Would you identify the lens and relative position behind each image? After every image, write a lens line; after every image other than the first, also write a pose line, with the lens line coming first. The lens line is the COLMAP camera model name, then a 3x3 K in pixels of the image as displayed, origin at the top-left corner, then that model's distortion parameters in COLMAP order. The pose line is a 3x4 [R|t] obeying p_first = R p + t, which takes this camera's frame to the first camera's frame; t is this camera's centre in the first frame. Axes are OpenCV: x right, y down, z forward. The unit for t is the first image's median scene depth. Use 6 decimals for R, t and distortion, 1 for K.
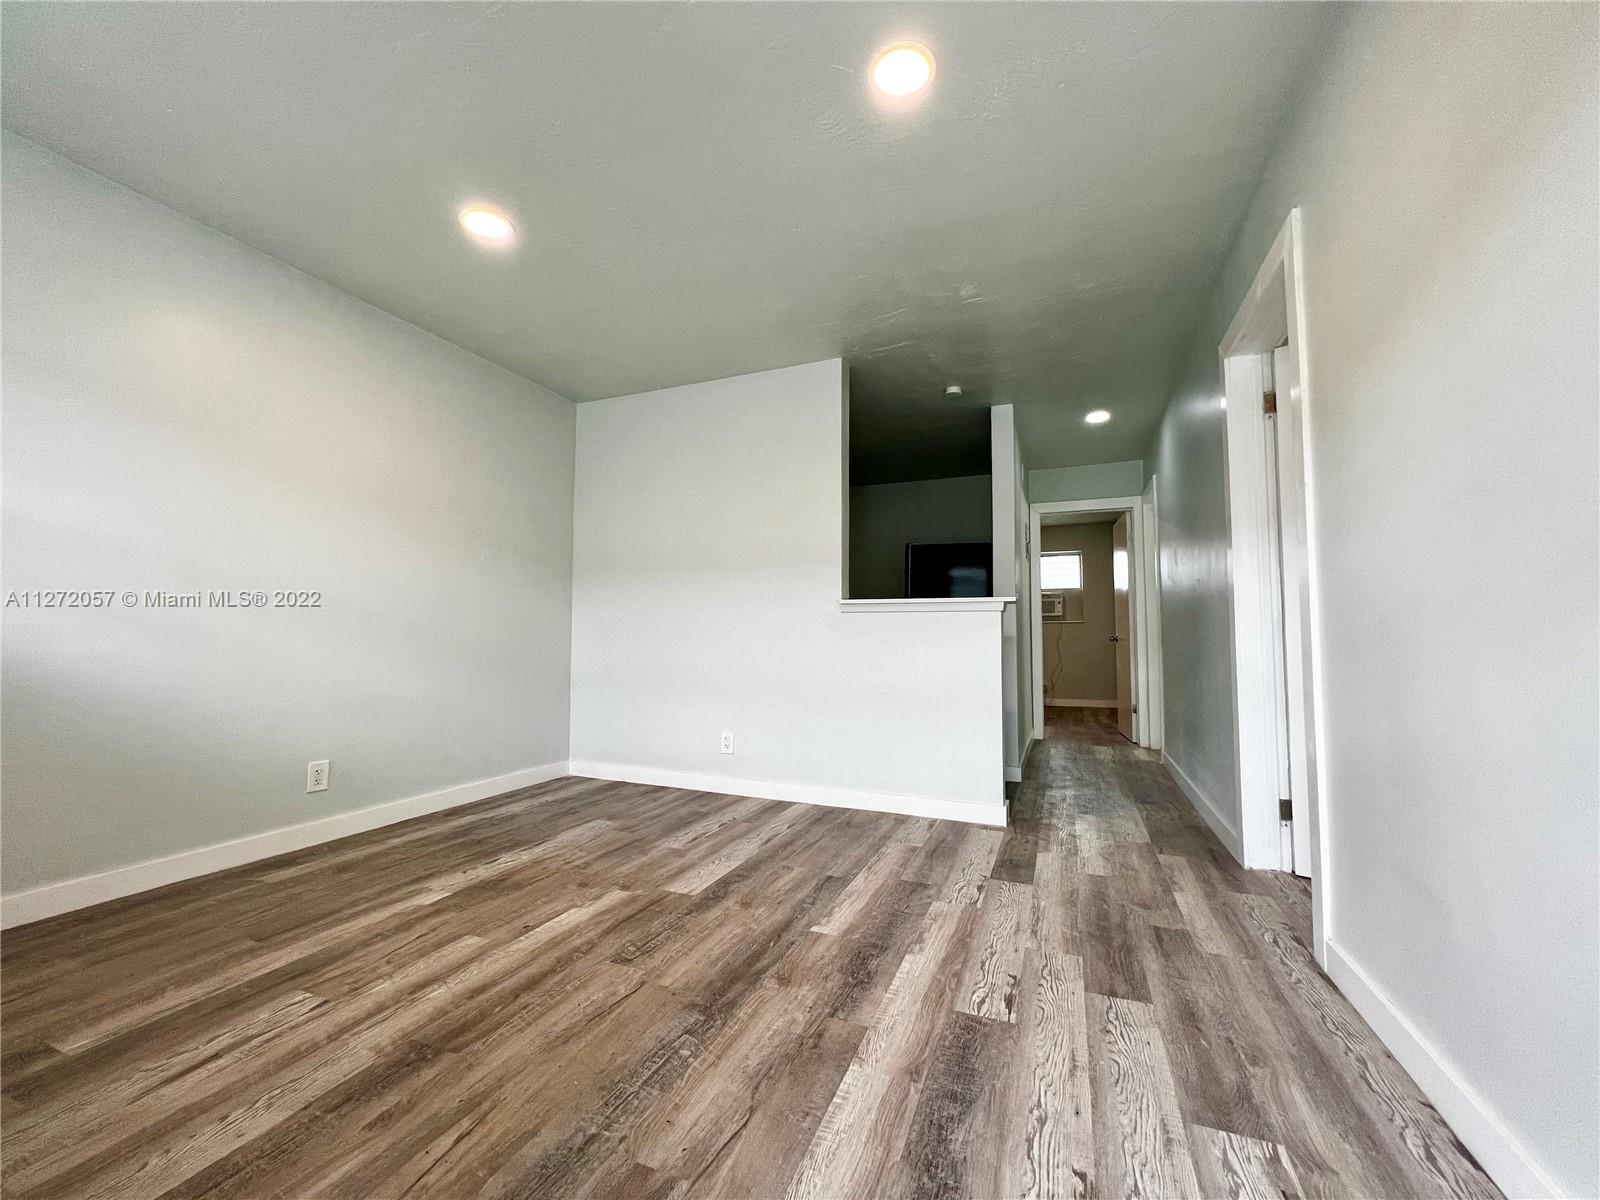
lens RADIAL K [[639.8, 0, 796.0], [0, 639.8, 597.2], [0, 0, 1]] dist [-0.000895, 0.000601]
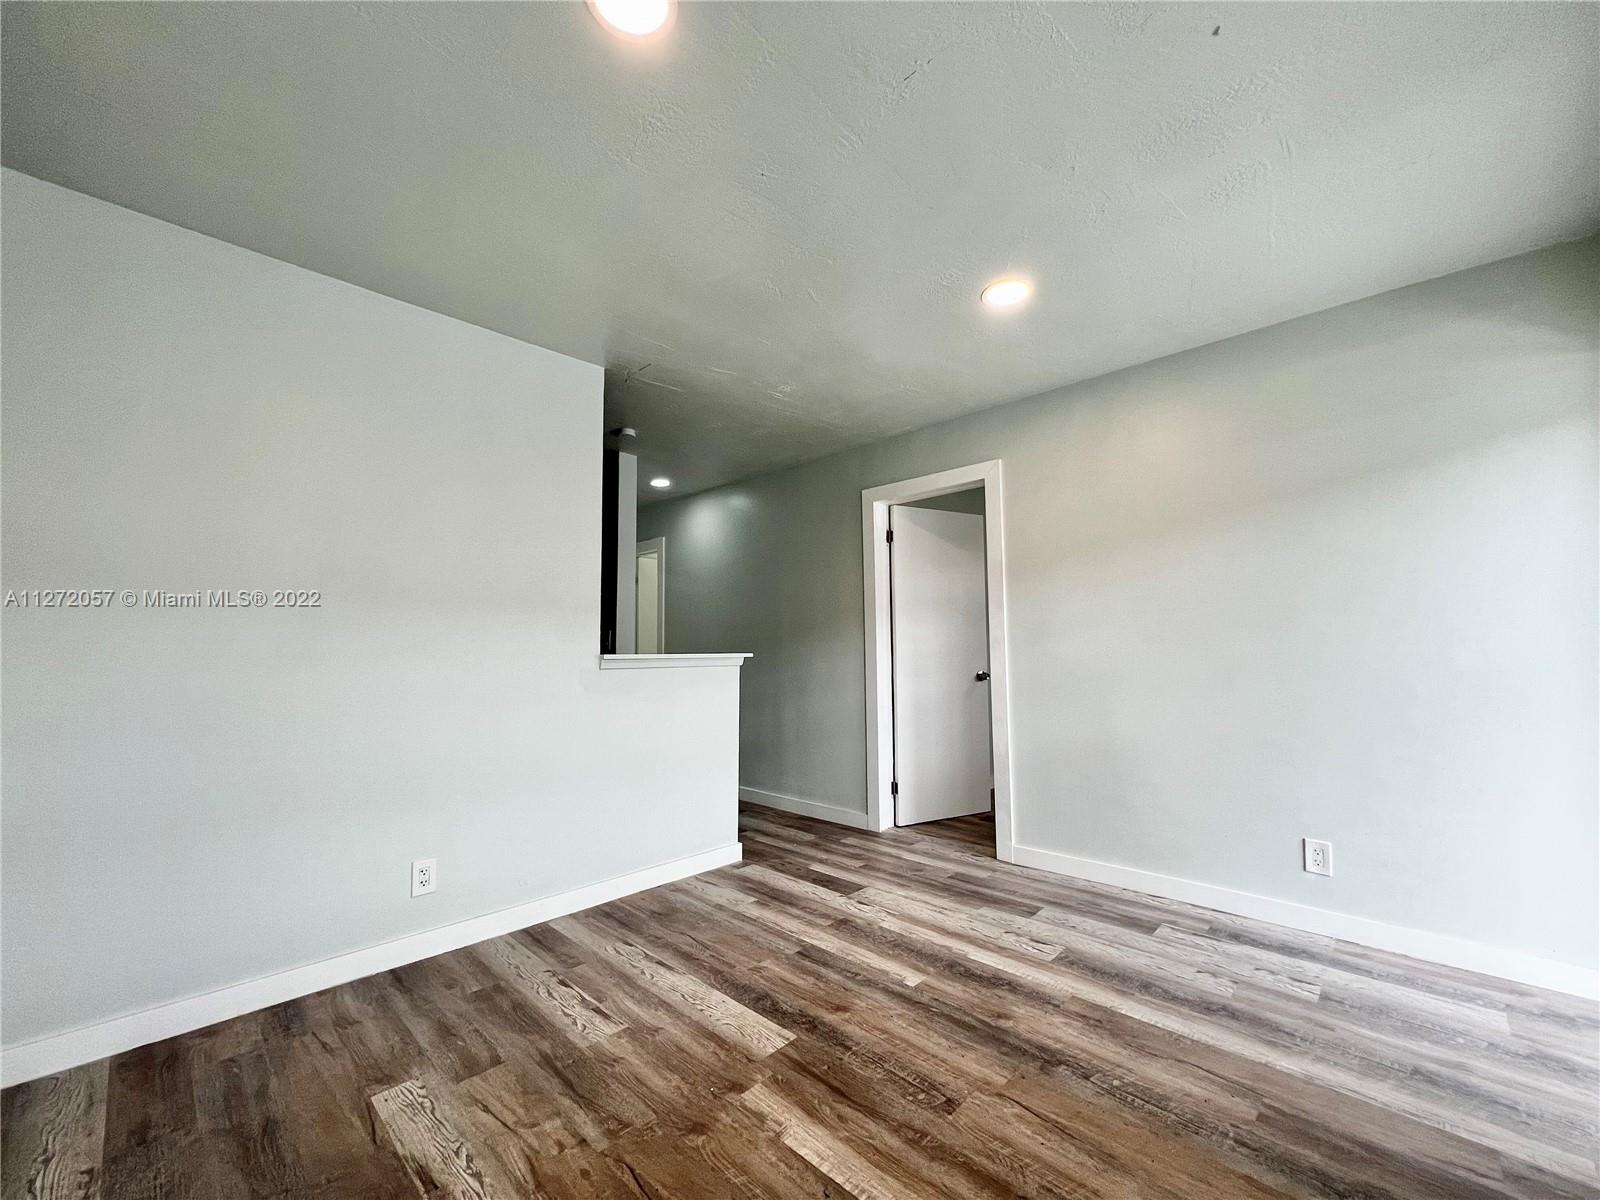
lens RADIAL K [[639.8, 0, 795.7], [0, 639.8, 600.1], [0, 0, 1]] dist [-0.000895, 0.000601]
pose [[0.367761, 0.064204, 0.927701, -1.104878], [-0.048986, 0.997566, -0.049620, -0.067698], [-0.928629, -0.027196, 0.370011, 0.808584]]
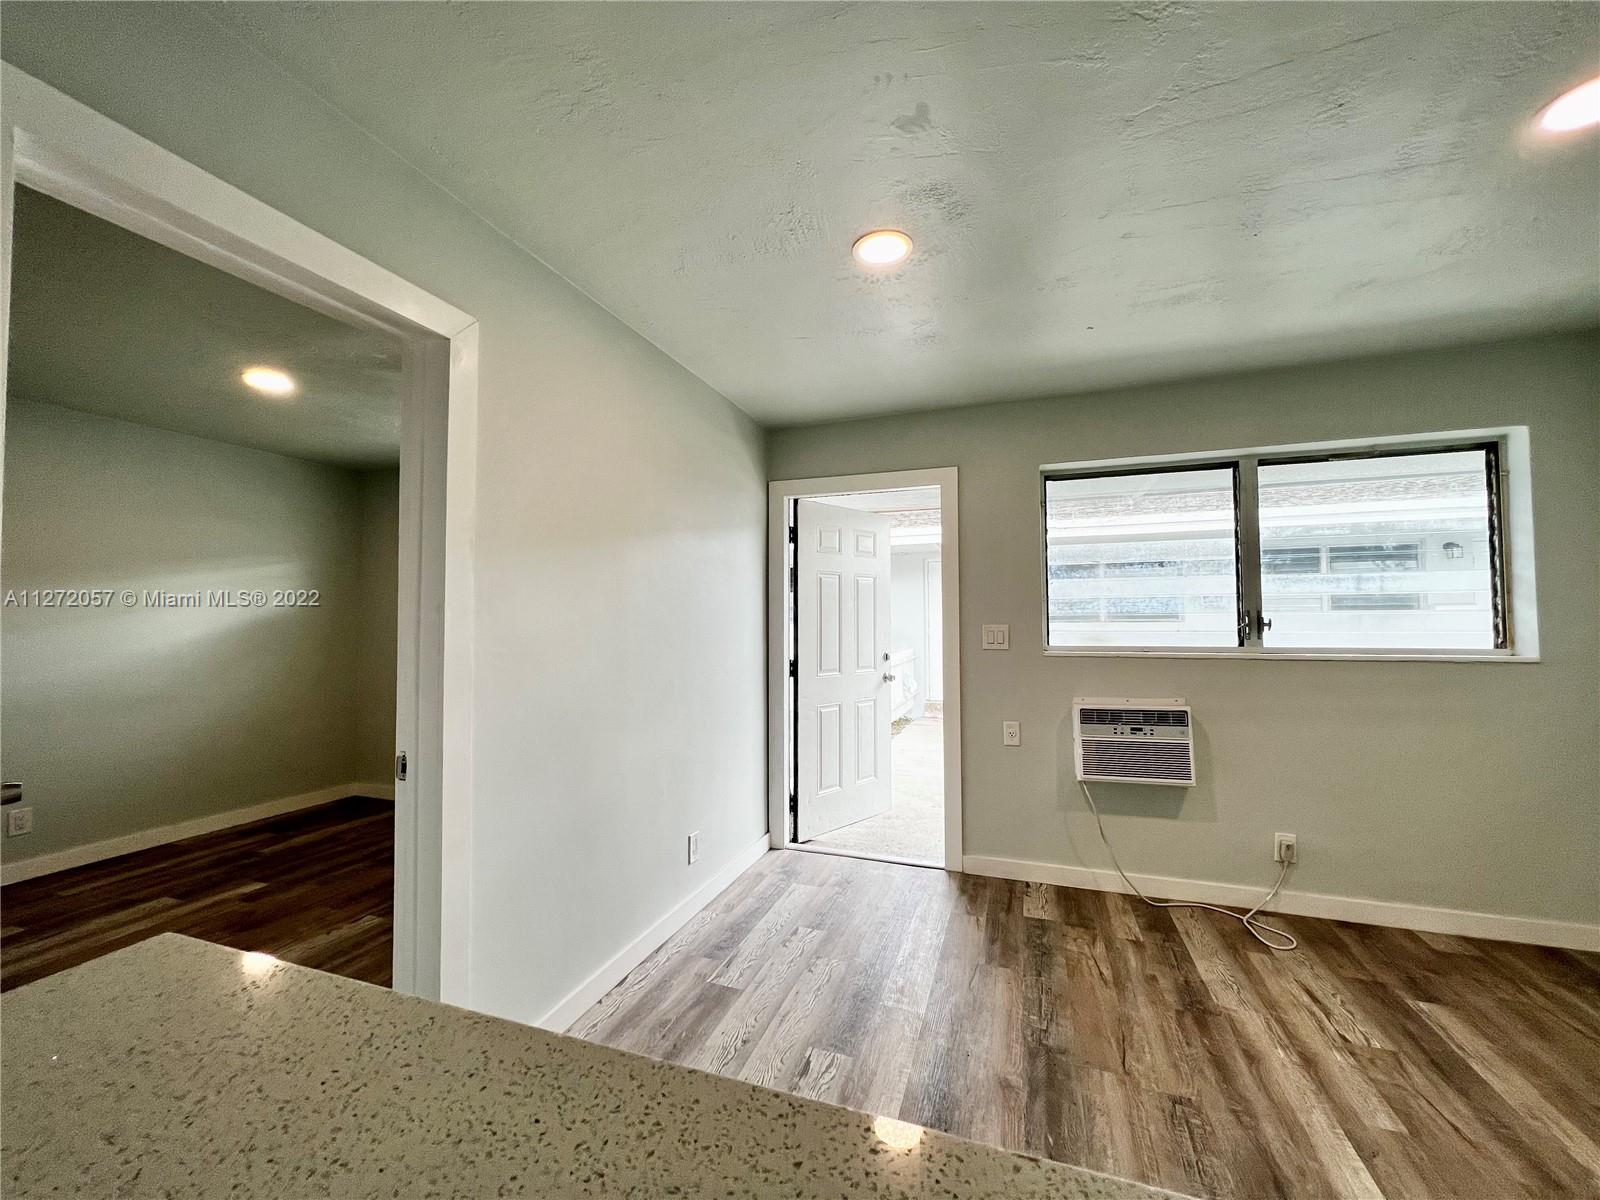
lens RADIAL K [[639.8, 0, 798.0], [0, 639.8, 599.9], [0, 0, 1]] dist [-0.000895, 0.000601]
pose [[-0.998442, -0.000692, -0.055803, 0.335866], [0.004815, 0.995126, -0.098489, -0.092077], [0.055599, -0.098605, -0.993572, 1.833376]]
